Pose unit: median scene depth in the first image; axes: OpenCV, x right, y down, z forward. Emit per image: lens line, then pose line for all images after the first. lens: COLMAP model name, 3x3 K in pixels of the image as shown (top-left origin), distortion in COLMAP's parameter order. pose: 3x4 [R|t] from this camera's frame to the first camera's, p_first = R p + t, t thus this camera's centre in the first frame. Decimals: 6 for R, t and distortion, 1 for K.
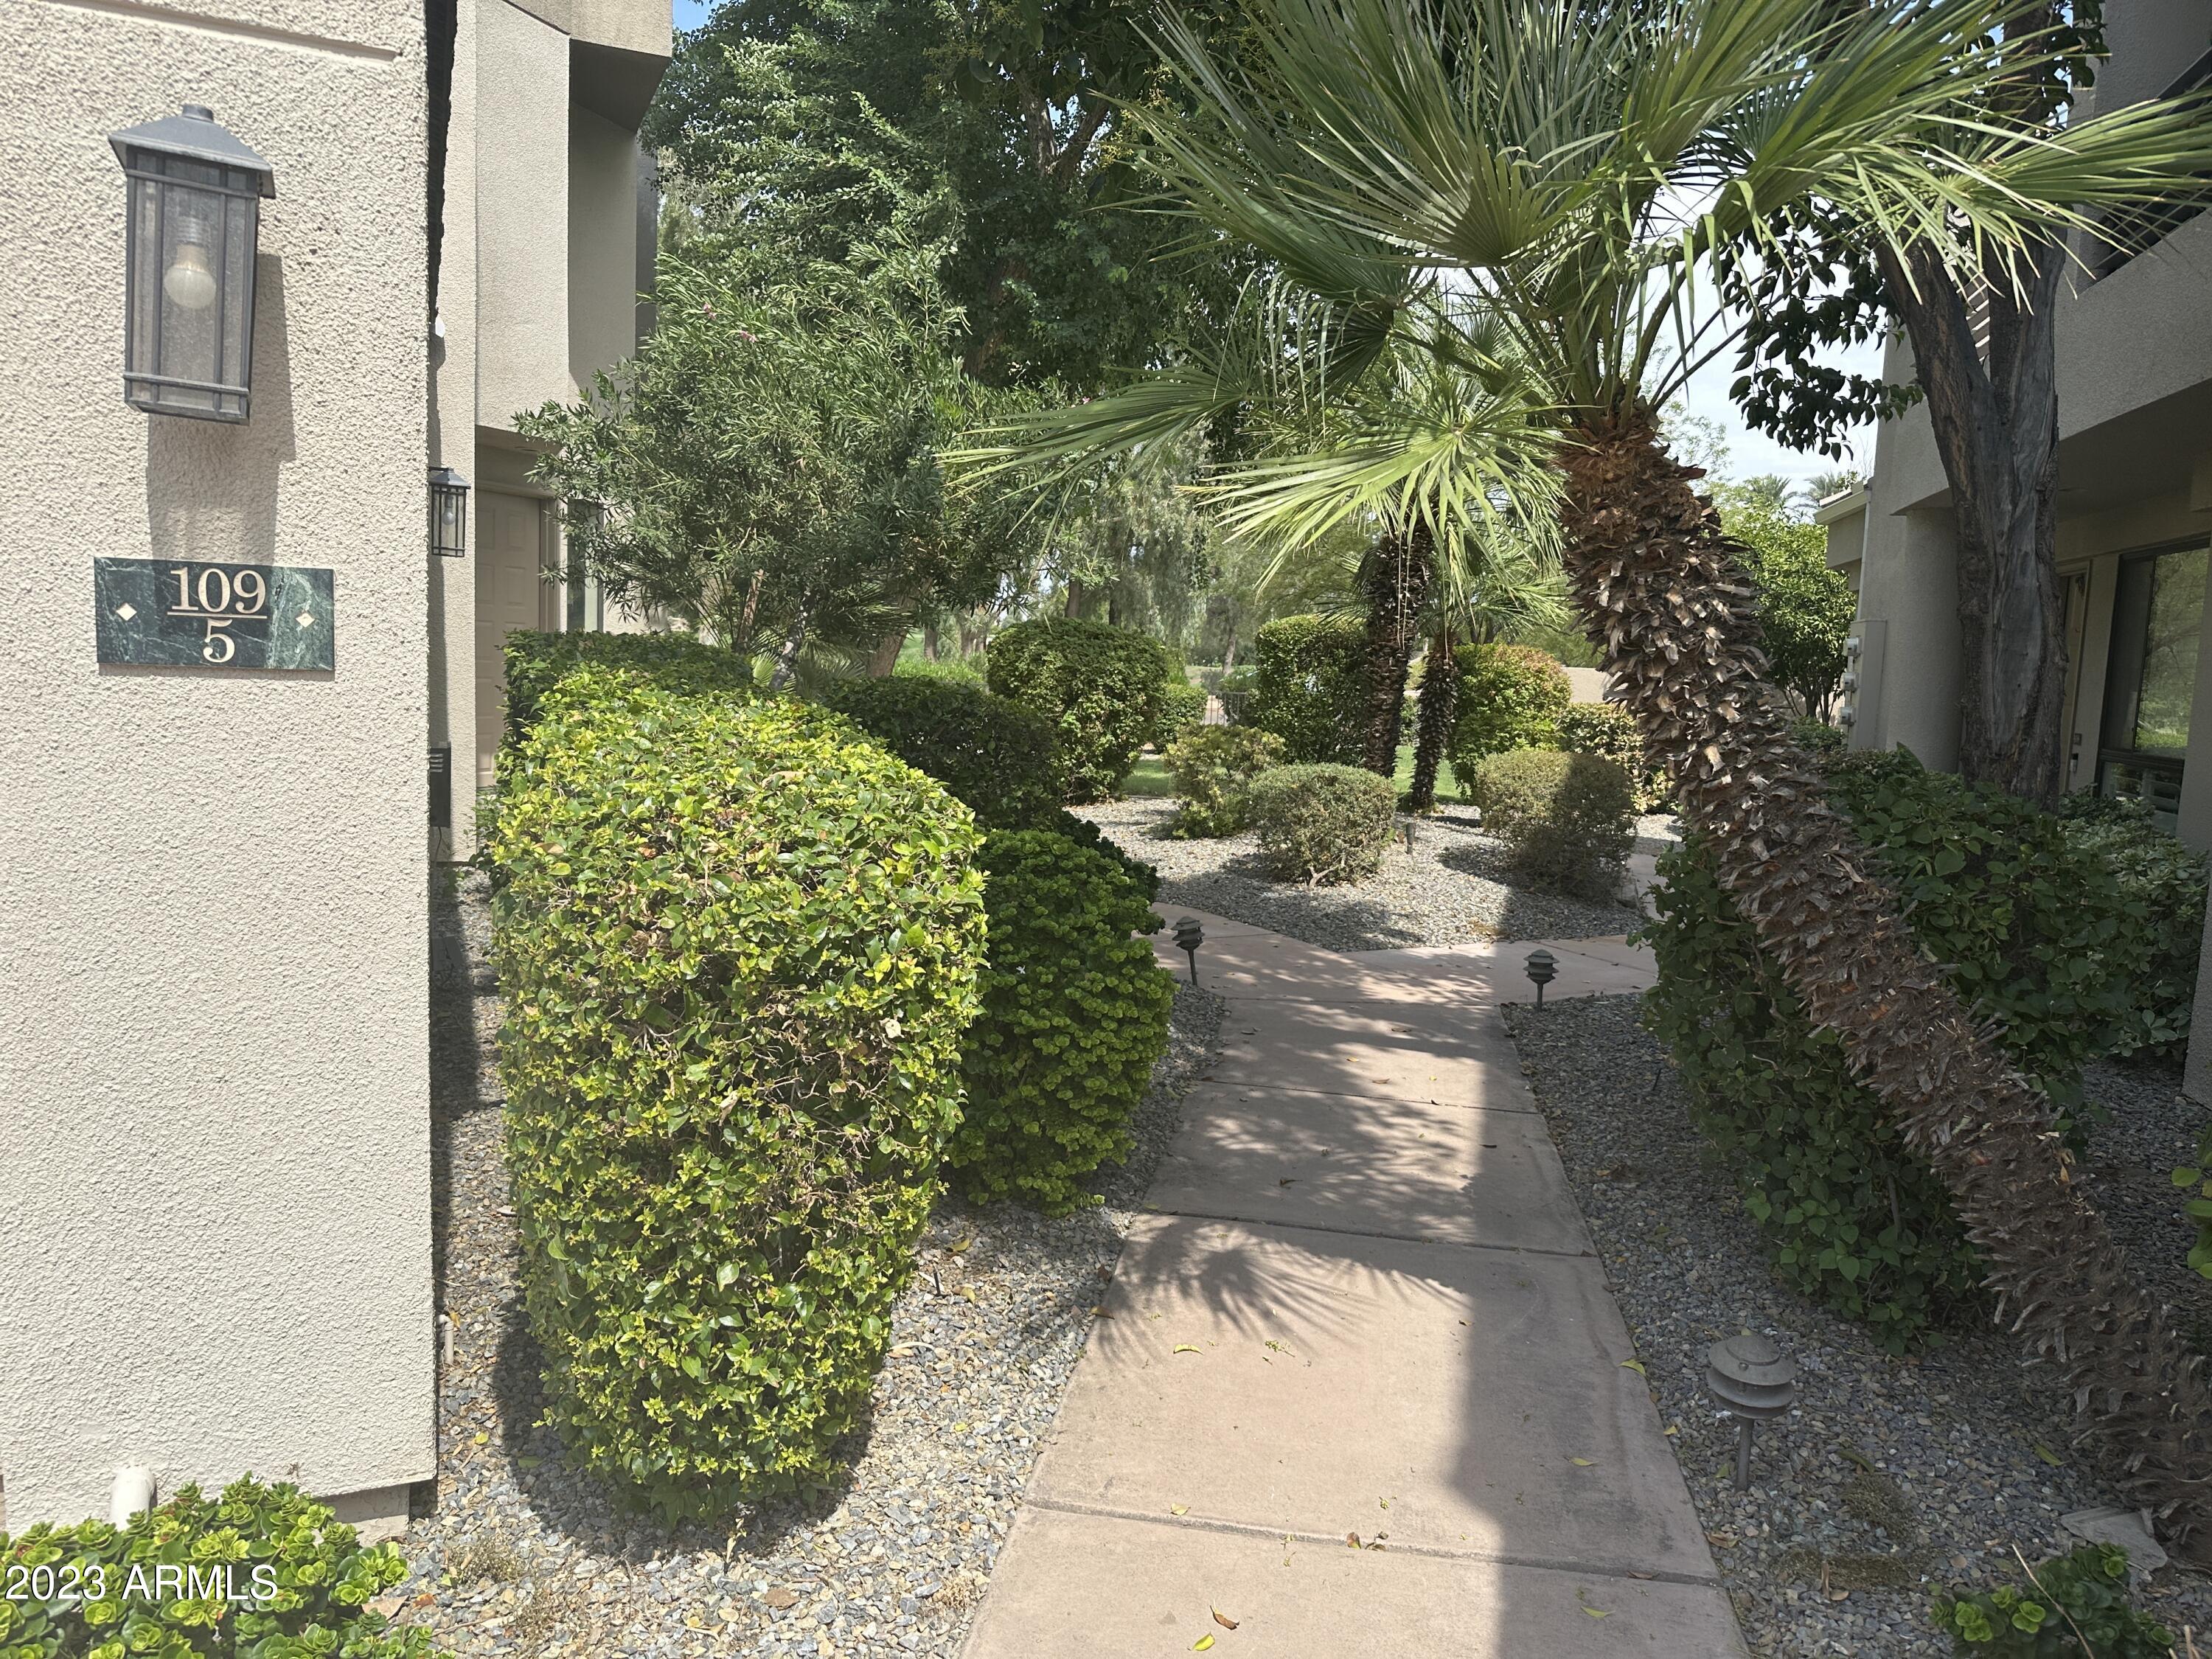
lens RADIAL K [[1565.1, 0, 1107.0], [0, 1565.1, 794.4], [0, 0, 1]] dist [0.000081, -0.000598]
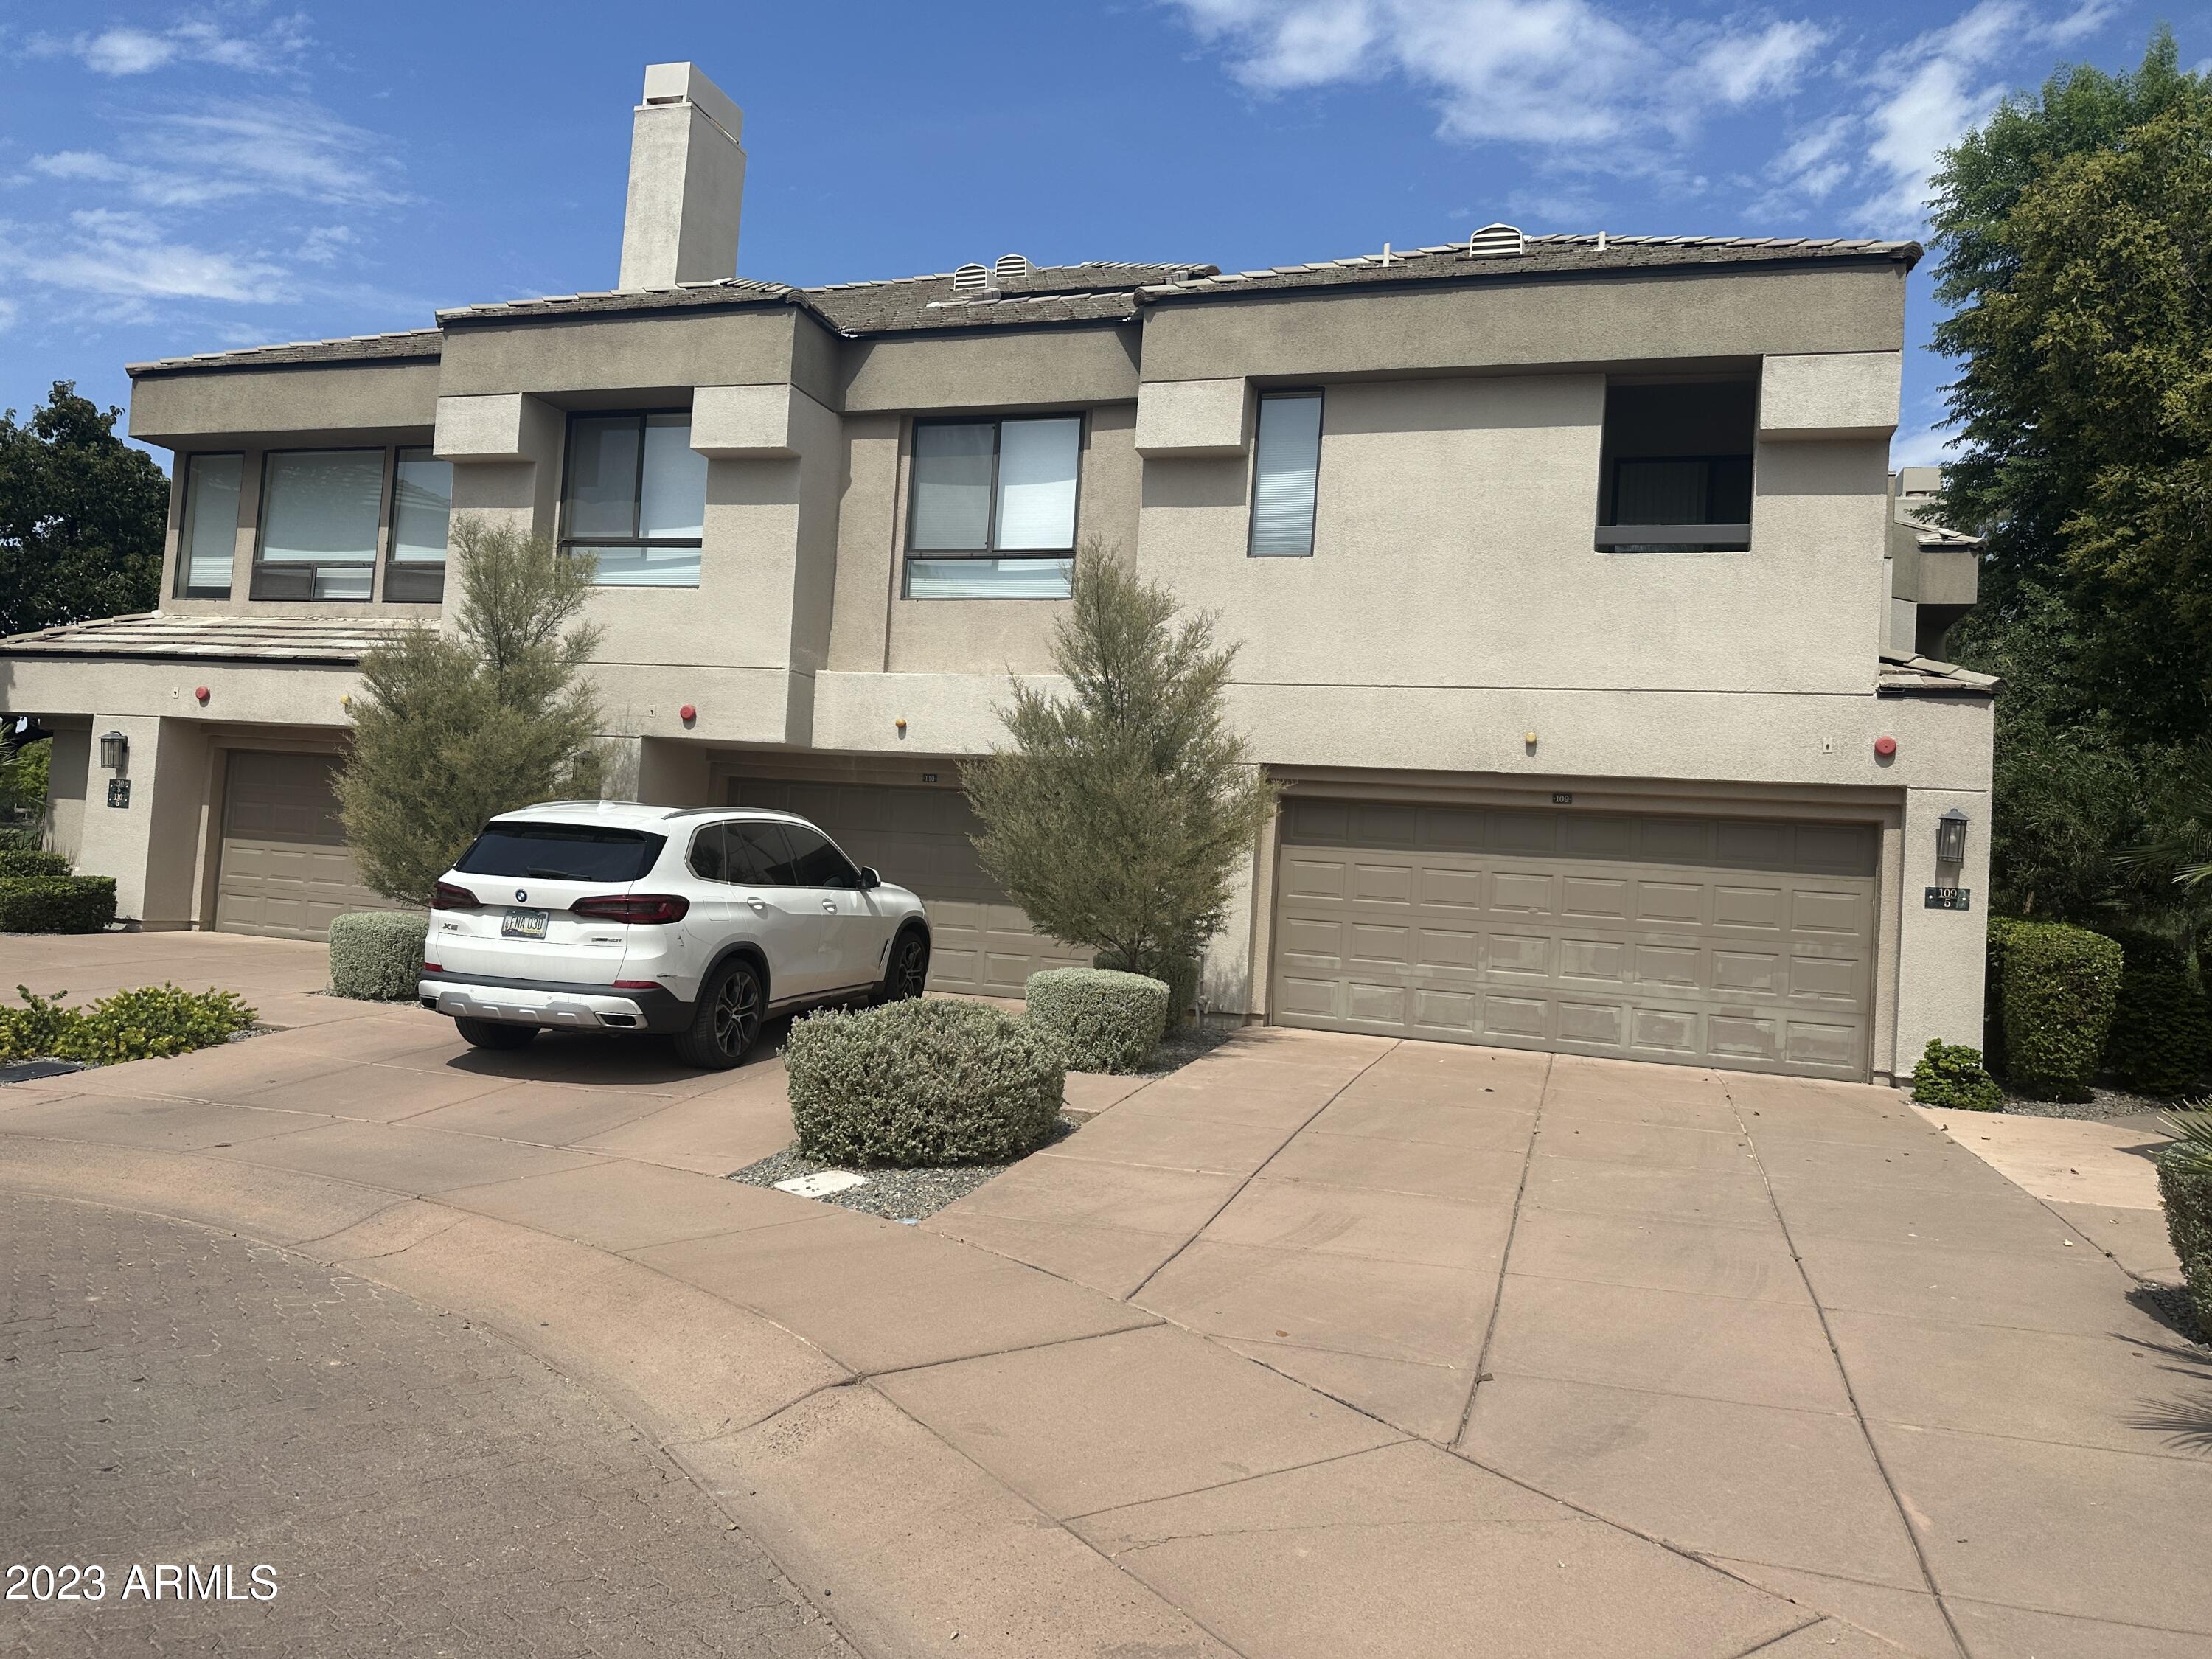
lens RADIAL K [[1565.1, 0, 1107.0], [0, 1565.1, 794.4], [0, 0, 1]] dist [0.000081, -0.000598]
pose [[0.744133, -0.033587, -0.667186, 0.867603], [-0.102633, 0.981130, -0.163861, 0.709685], [0.660100, 0.190409, 0.726644, -4.848064]]
